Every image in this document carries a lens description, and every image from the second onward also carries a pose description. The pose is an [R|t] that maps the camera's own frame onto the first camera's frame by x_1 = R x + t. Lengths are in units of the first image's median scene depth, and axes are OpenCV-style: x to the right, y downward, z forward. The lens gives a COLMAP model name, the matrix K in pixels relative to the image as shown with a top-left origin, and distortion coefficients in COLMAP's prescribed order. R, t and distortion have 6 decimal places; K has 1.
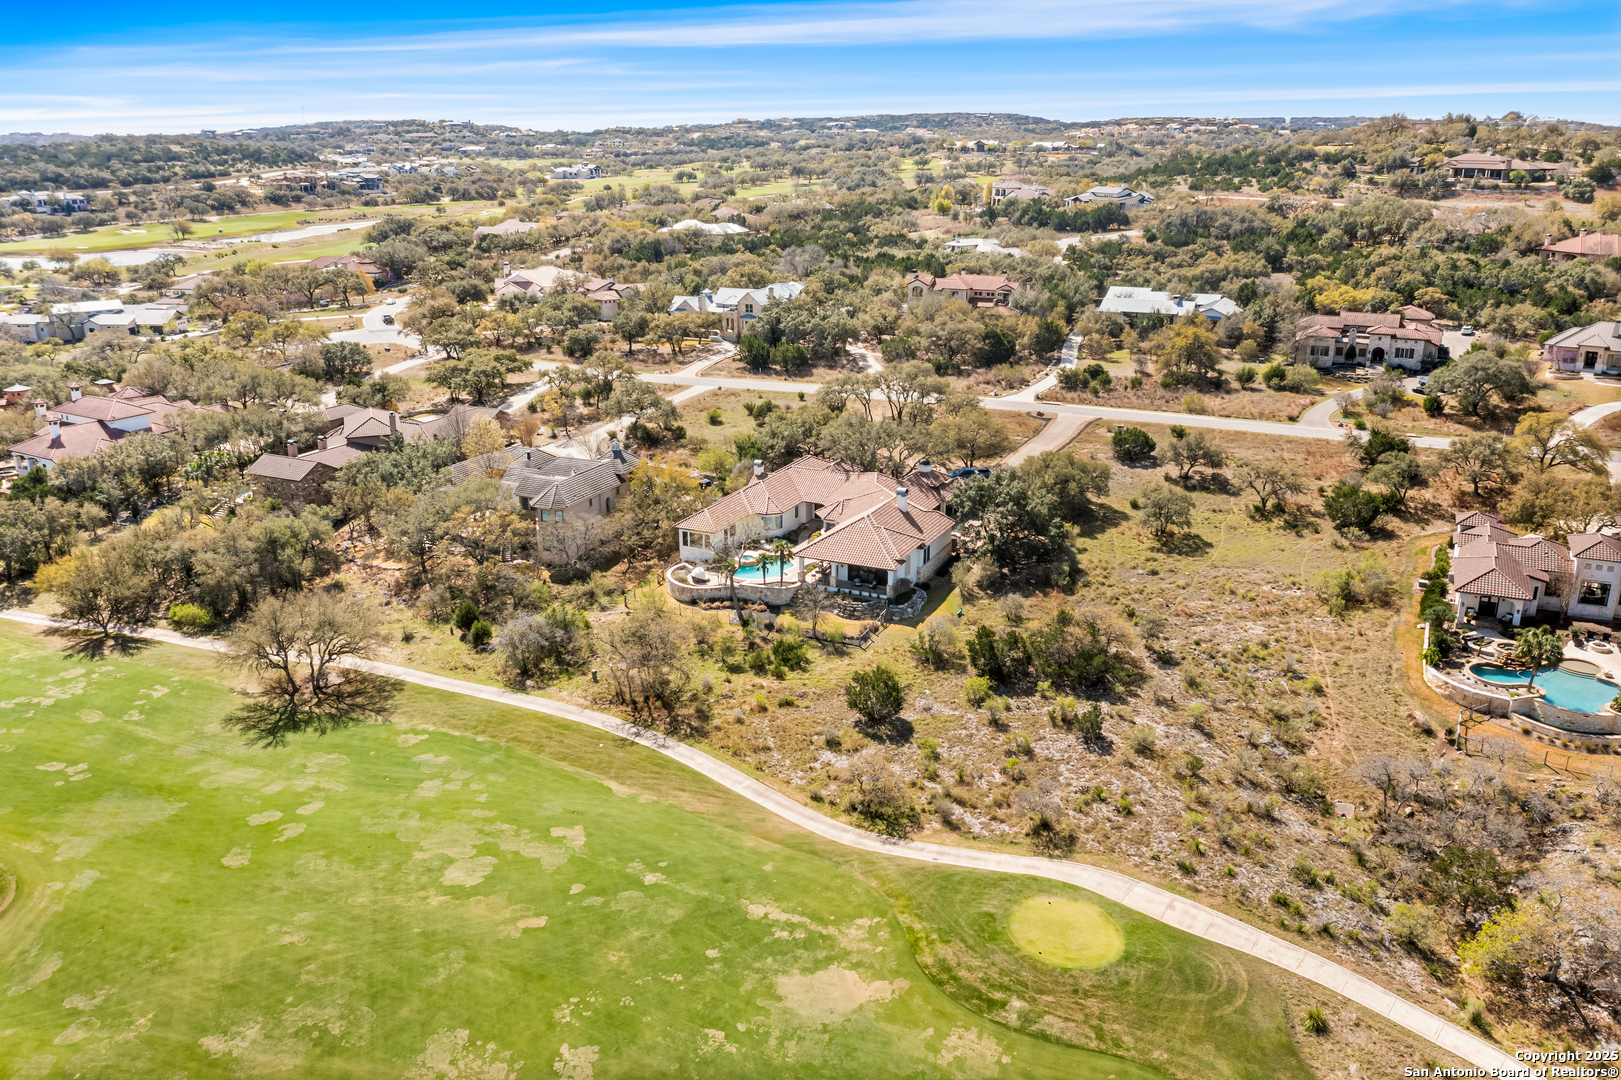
lens RADIAL K [[1280.2, 0, 810.5], [0, 1280.2, 540.0], [0, 0, 1]] dist [-0.024599, 0.003632]
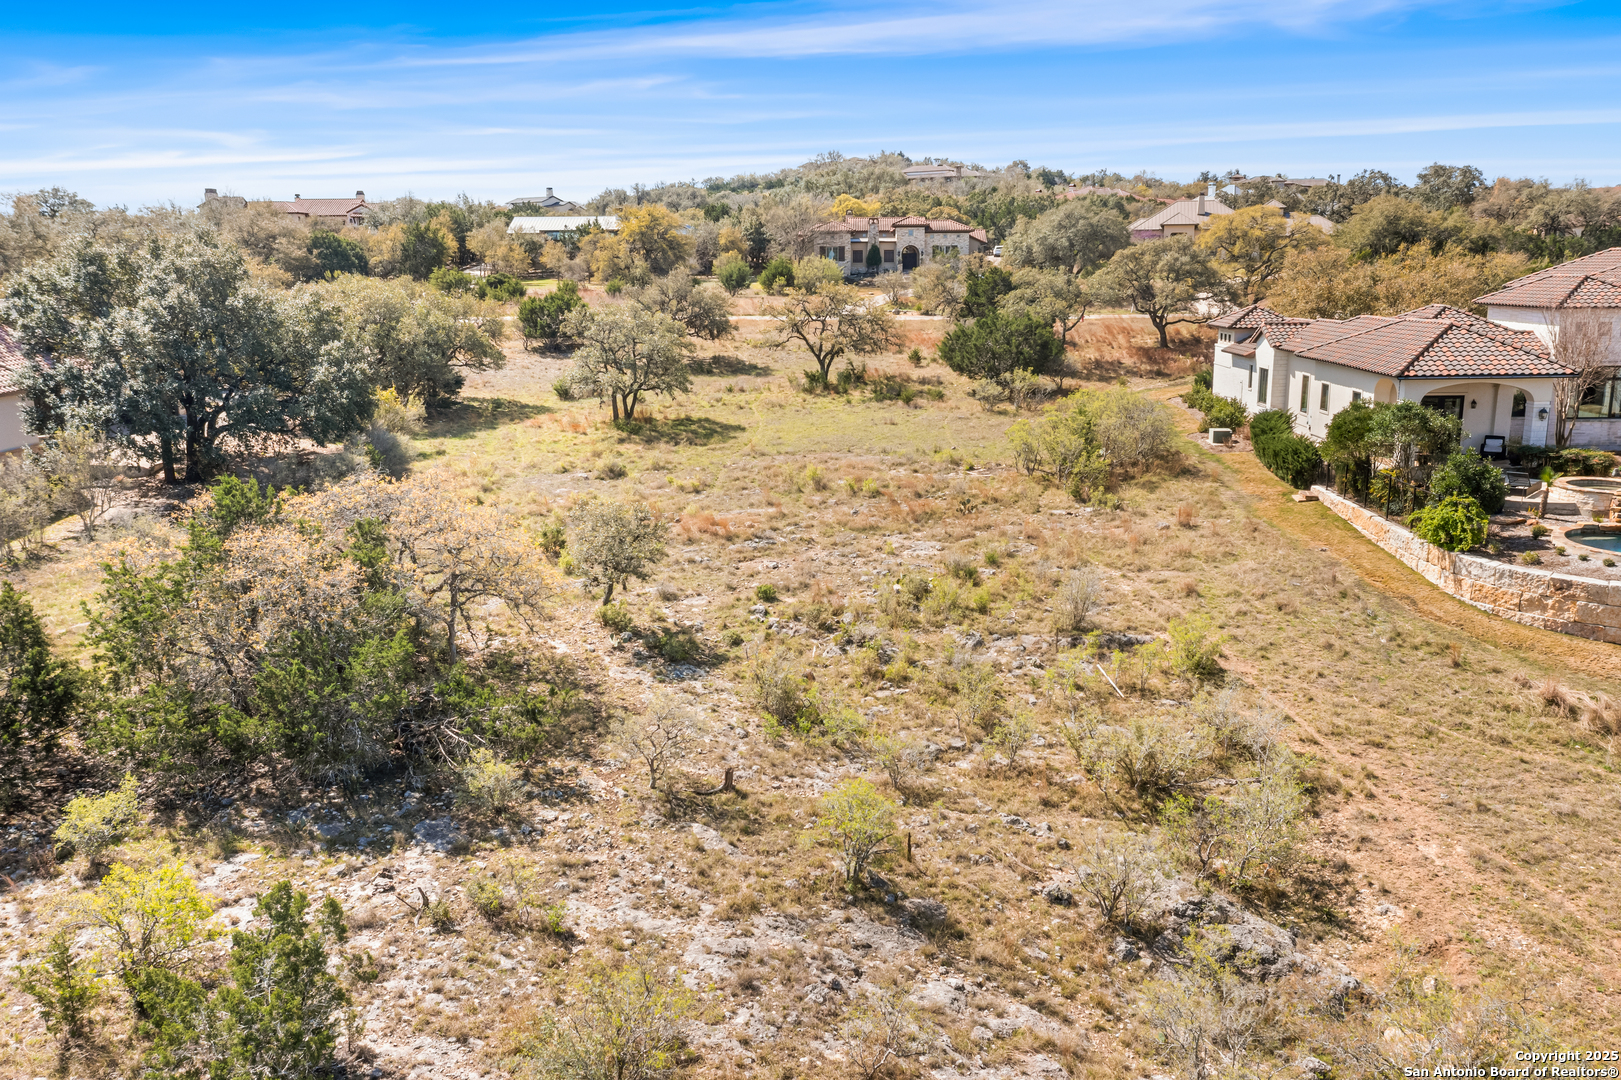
lens RADIAL K [[1280.2, 0, 810.5], [0, 1280.2, 540.0], [0, 0, 1]] dist [-0.024599, 0.003632]
pose [[0.914420, -0.085490, 0.395636, 0.230306], [0.124649, 0.989415, -0.074301, 0.110283], [-0.385096, 0.117258, 0.915397, 0.856979]]
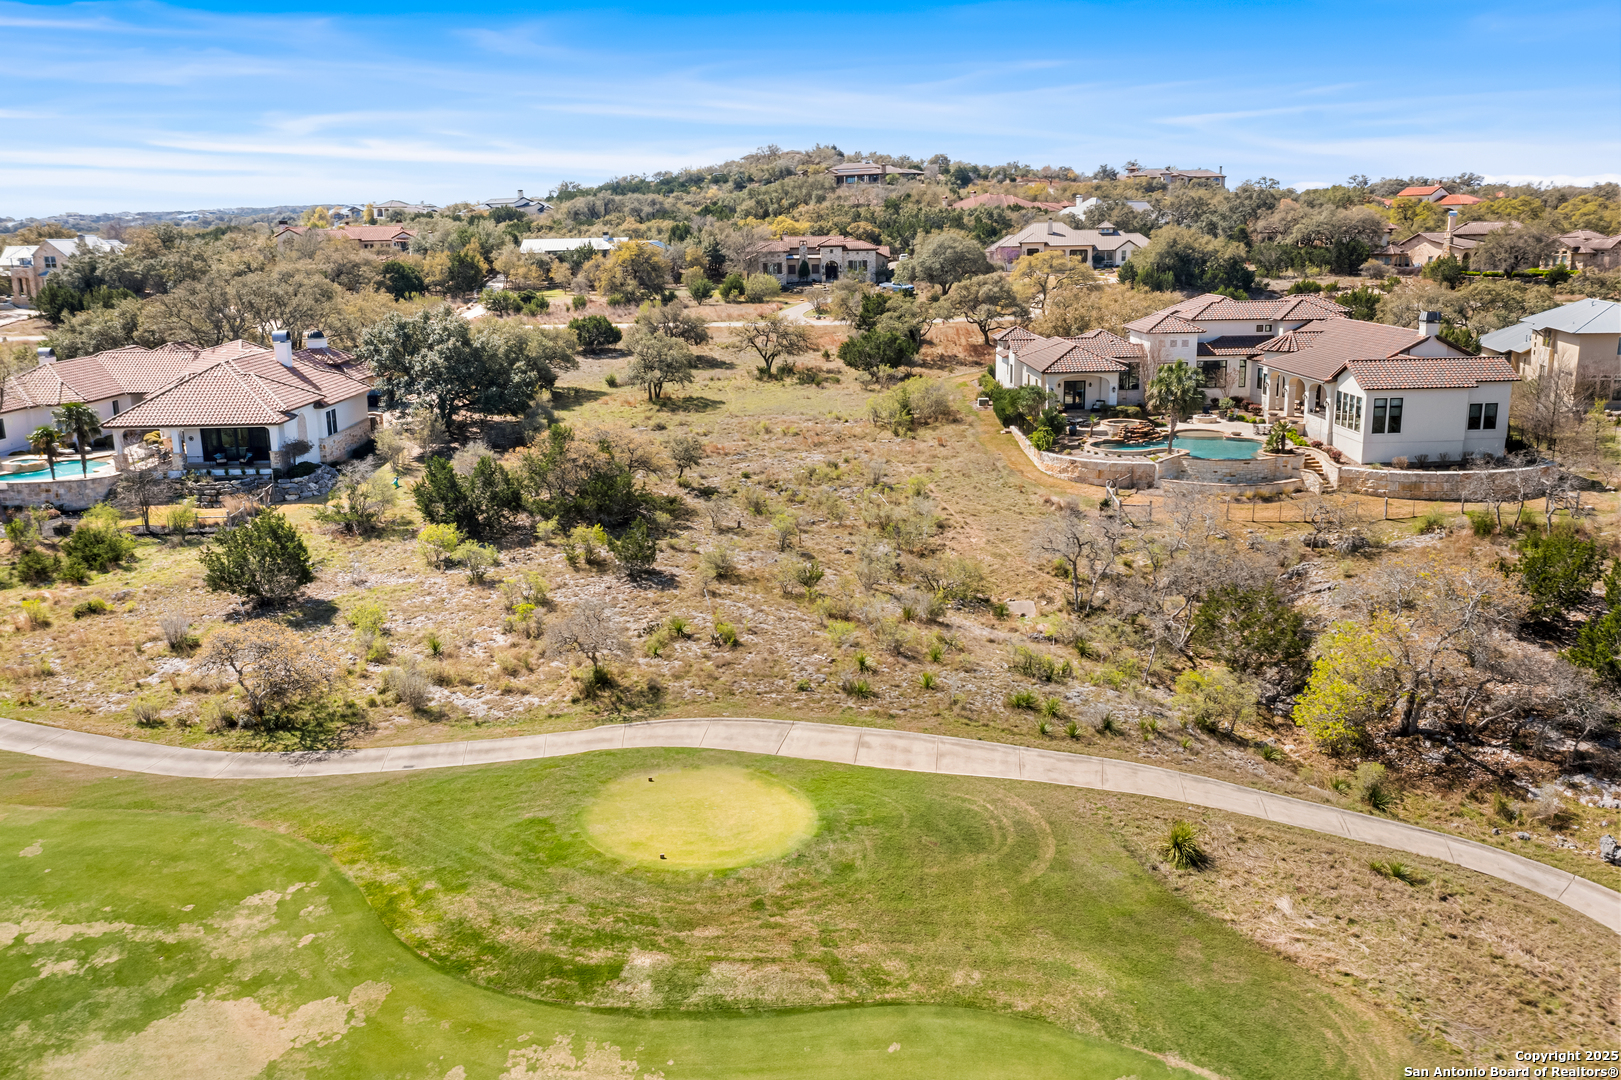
lens RADIAL K [[1284.4, 0, 810.5], [0, 1284.4, 540.0], [0, 0, 1]] dist [-0.037097, 0.006216]
pose [[0.895435, -0.114116, 0.430319, 0.029323], [0.148127, 0.987886, -0.046255, 0.185403], [-0.419828, 0.105161, 0.901491, 0.417930]]
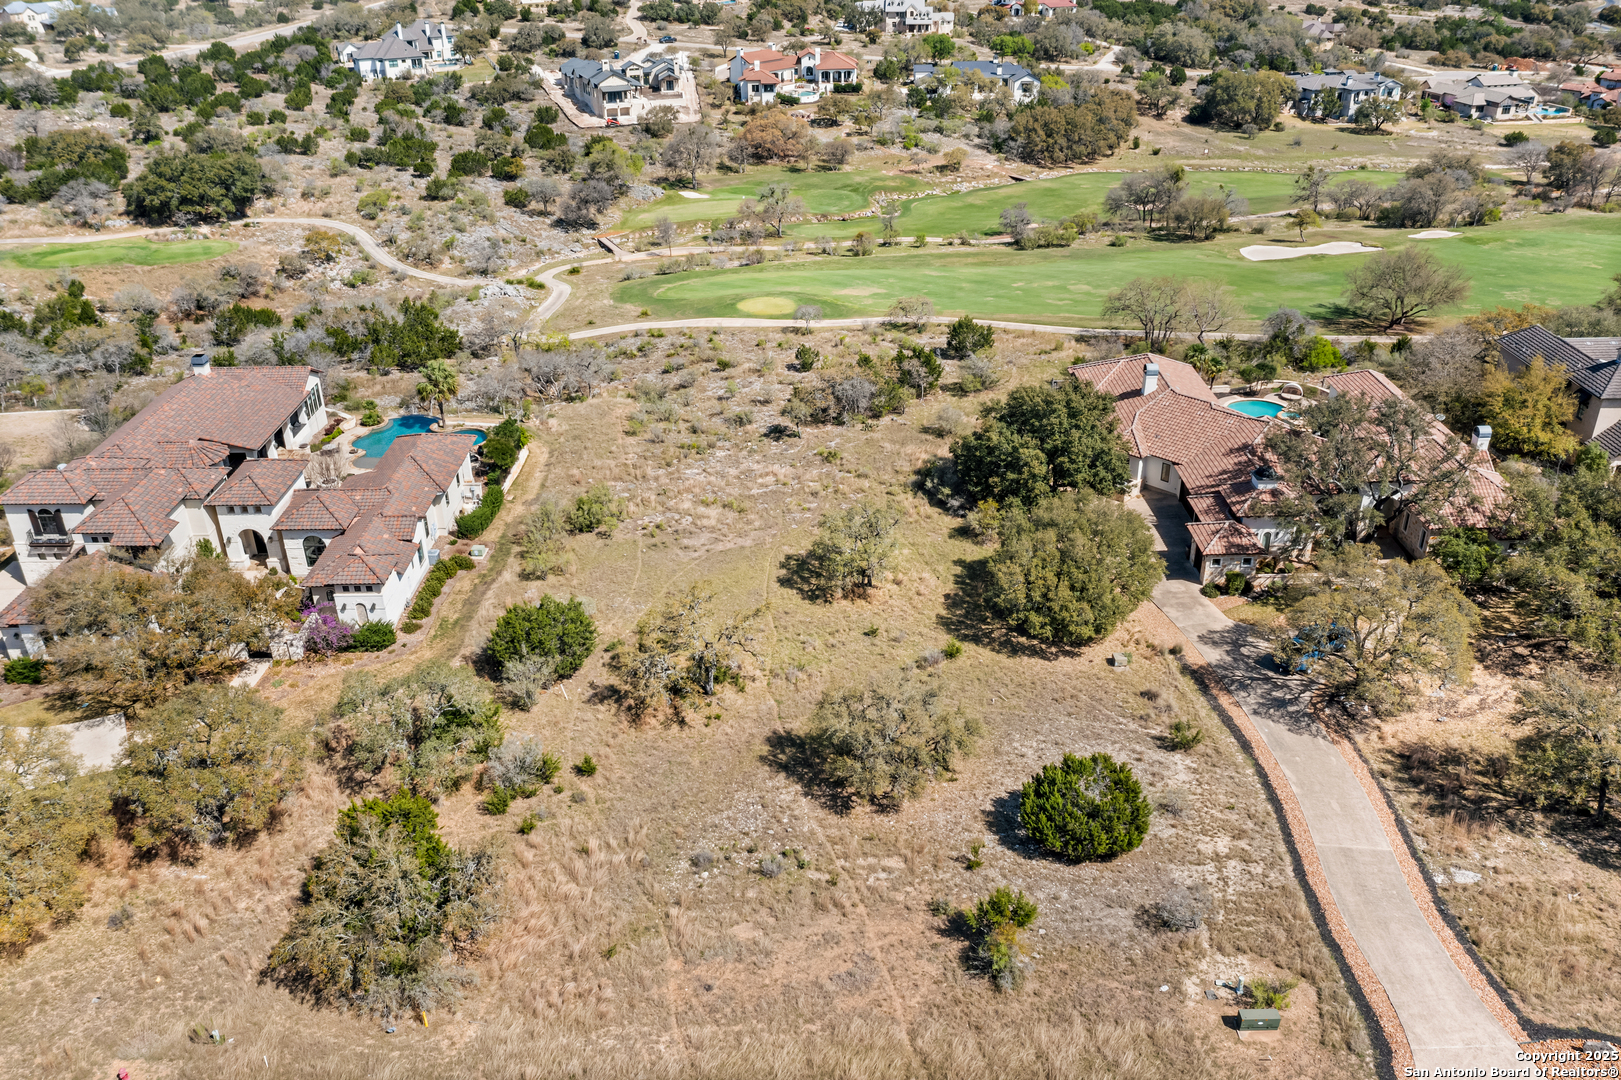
lens RADIAL K [[1291.9, 0, 811.4], [0, 1291.9, 523.2], [0, 0, 1]] dist [-0.019787, 0.006906]
pose [[-0.900166, 0.204229, -0.384697, 0.771220], [-0.122971, 0.728143, 0.674304, -0.619160], [0.417827, 0.654292, -0.630335, 1.993257]]
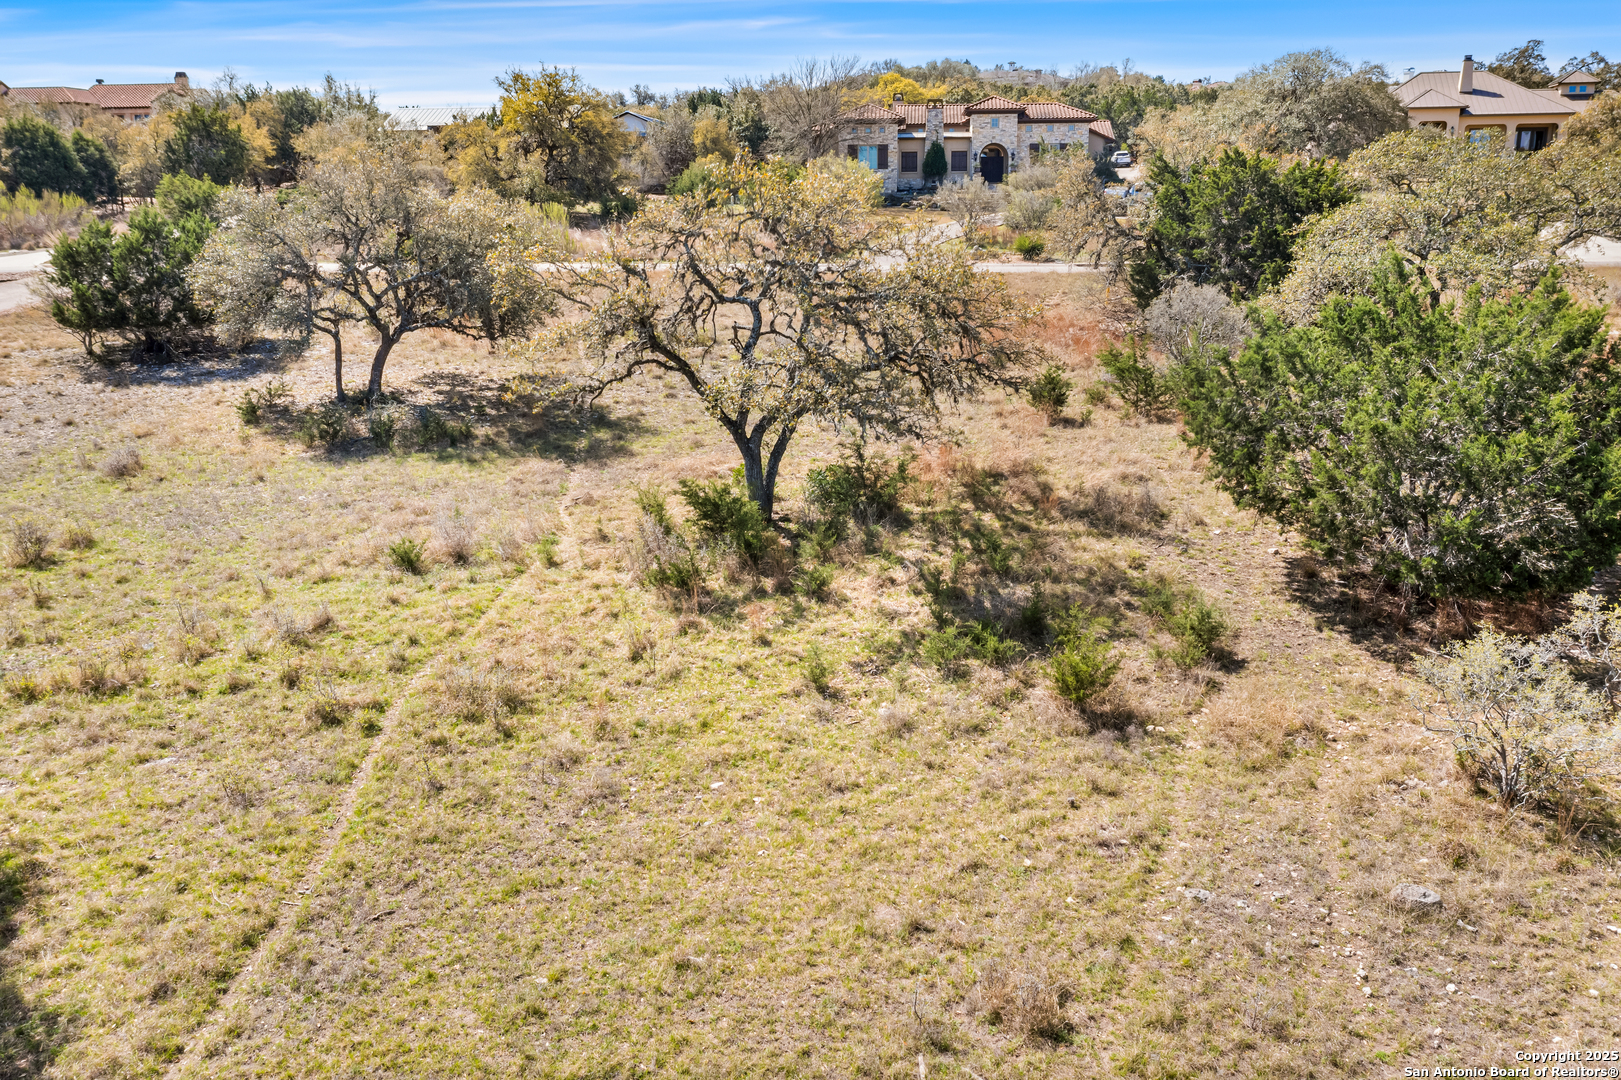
lens RADIAL K [[1291.9, 0, 811.4], [0, 1291.9, 523.2], [0, 0, 1]] dist [-0.019787, 0.006906]
pose [[0.931493, -0.091846, 0.351973, 0.474741], [0.114339, 0.992484, -0.043611, -0.024863], [-0.345322, 0.080867, 0.934994, 1.323893]]
